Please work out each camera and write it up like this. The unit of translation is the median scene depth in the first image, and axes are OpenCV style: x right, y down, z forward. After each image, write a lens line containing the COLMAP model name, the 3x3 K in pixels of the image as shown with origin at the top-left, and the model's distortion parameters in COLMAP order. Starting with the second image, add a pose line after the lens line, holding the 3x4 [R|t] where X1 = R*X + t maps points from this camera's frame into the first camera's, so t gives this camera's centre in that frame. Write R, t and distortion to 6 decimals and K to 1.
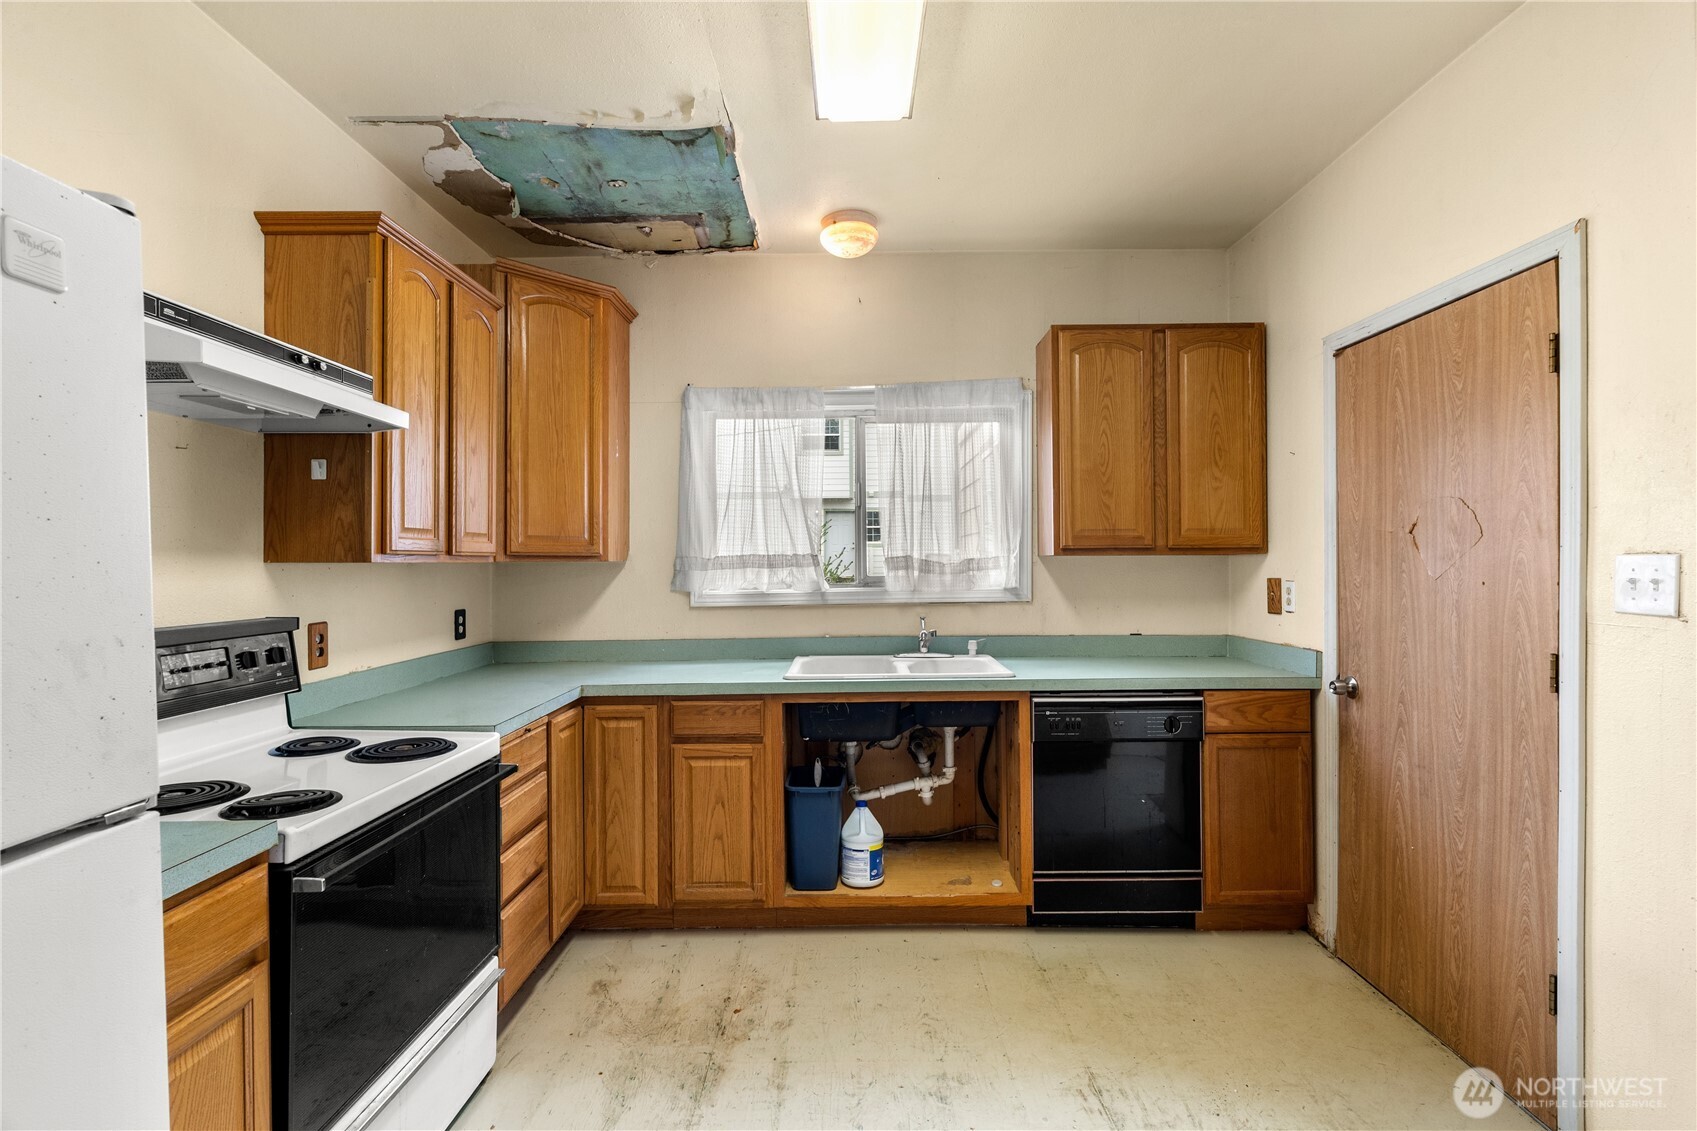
lens RADIAL K [[767.2, 0, 845.5], [0, 767.2, 564.9], [0, 0, 1]] dist [-0.007184, 0.000714]
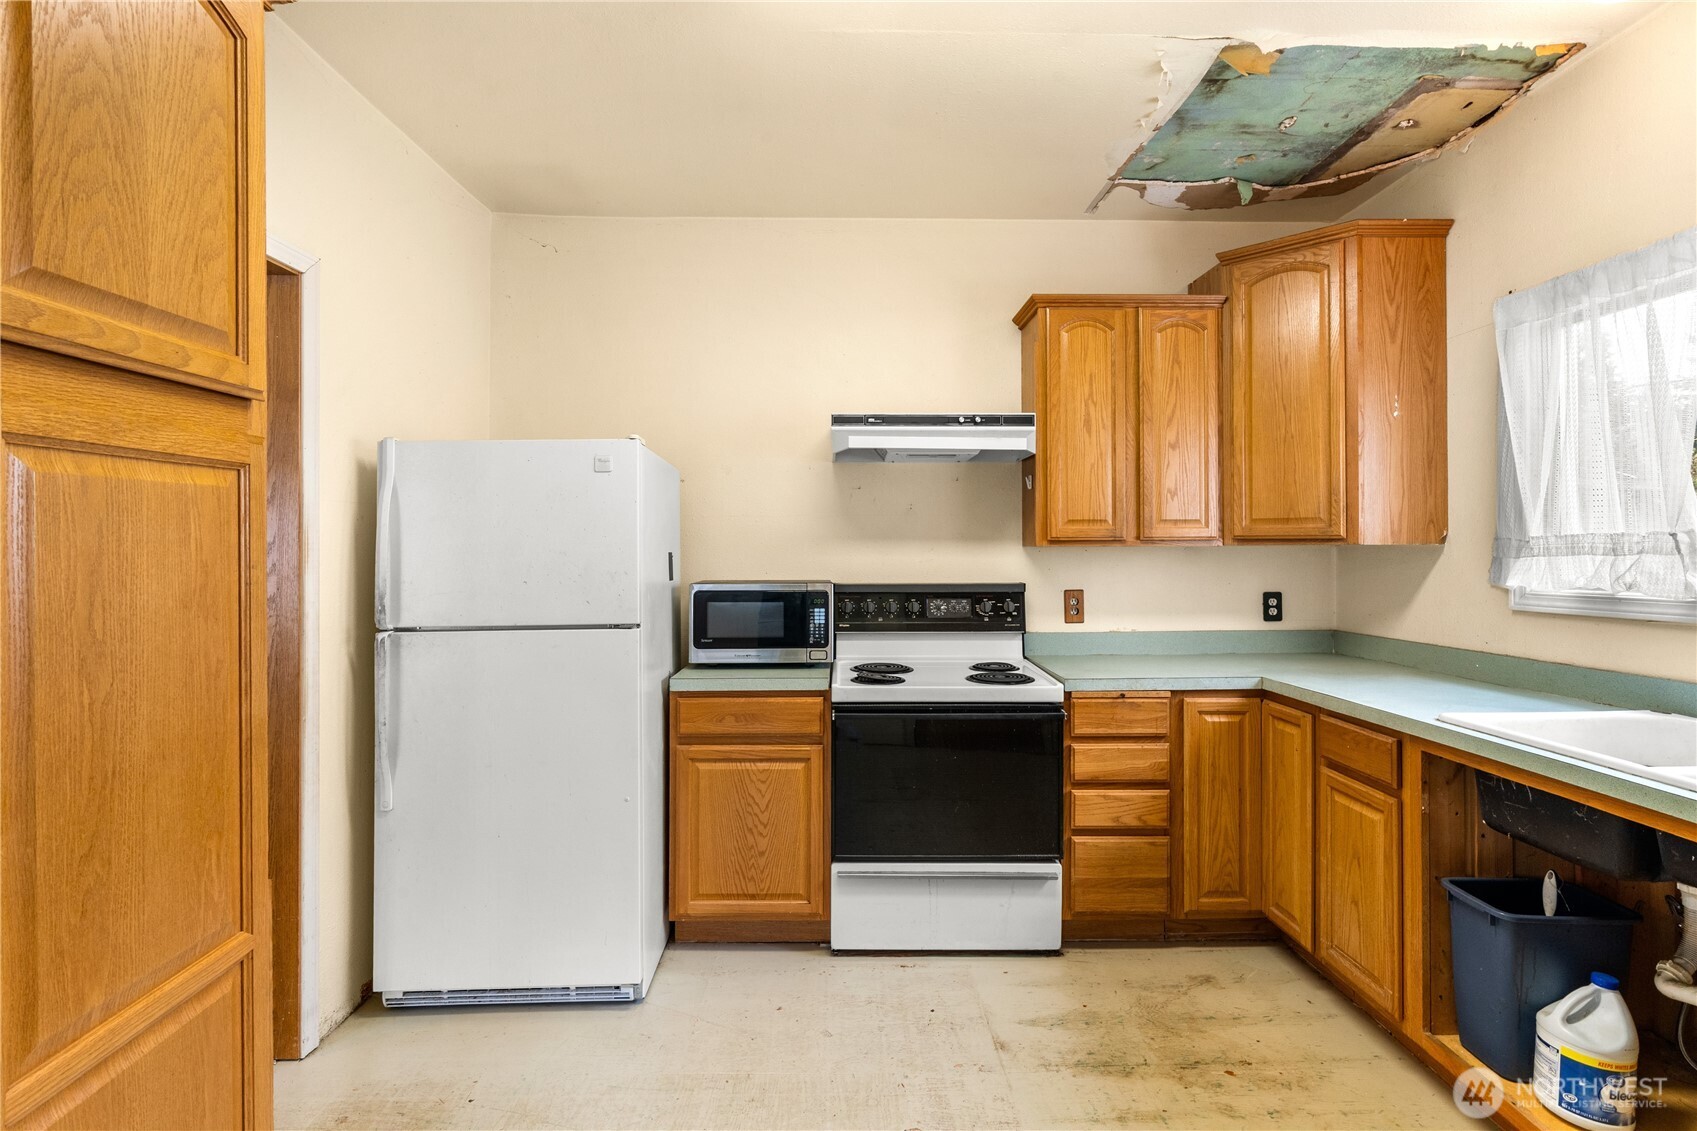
lens RADIAL K [[805.4, 0, 850.1], [0, 805.4, 541.2], [0, 0, 1]] dist [-0.000408, 0.000949]
pose [[0.034128, -0.003026, -0.999413, 0.622422], [-0.001392, 0.999994, -0.003075, -0.005857], [0.999416, 0.001496, 0.034124, 0.456073]]
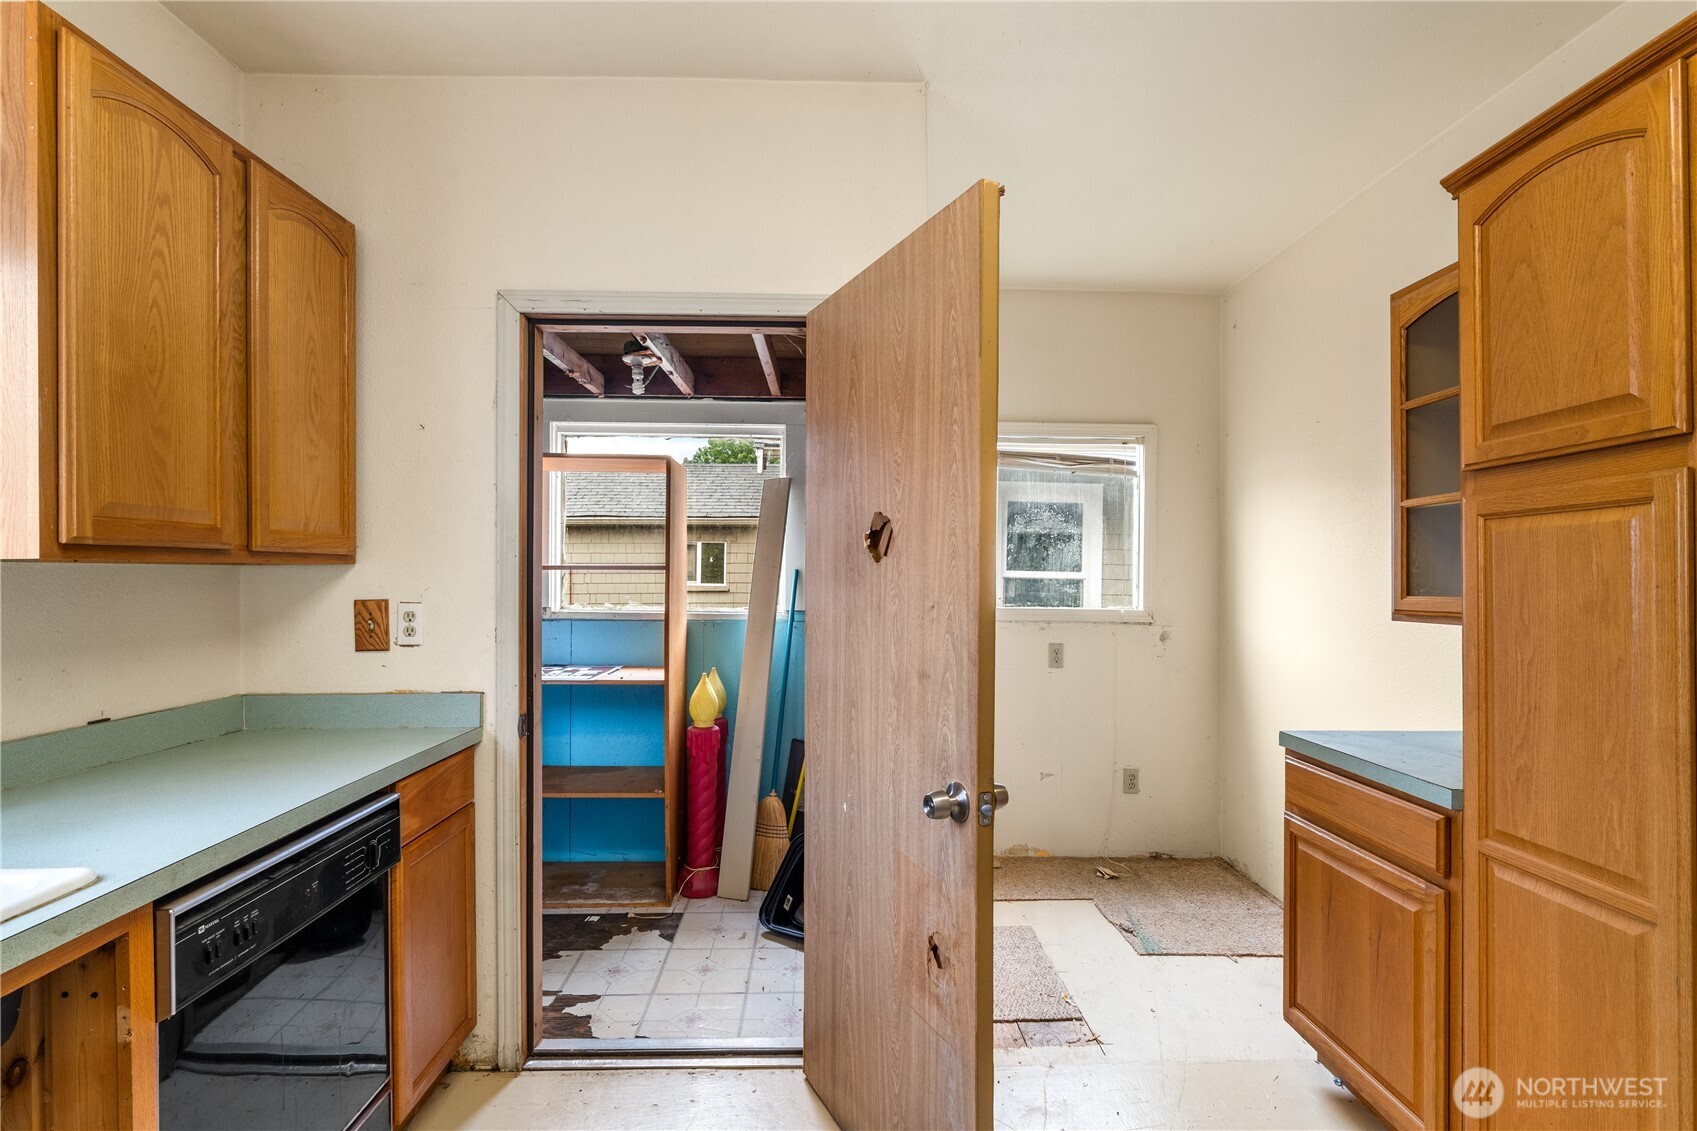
lens RADIAL K [[792.7, 0, 847.0], [0, 792.7, 574.0], [0, 0, 1]] dist [-0.001028, 0.000259]
pose [[-0.032210, 0.001492, 0.999480, -0.183175], [0.004843, 0.999987, -0.001336, -0.002945], [-0.999469, 0.004798, -0.032216, 0.633074]]
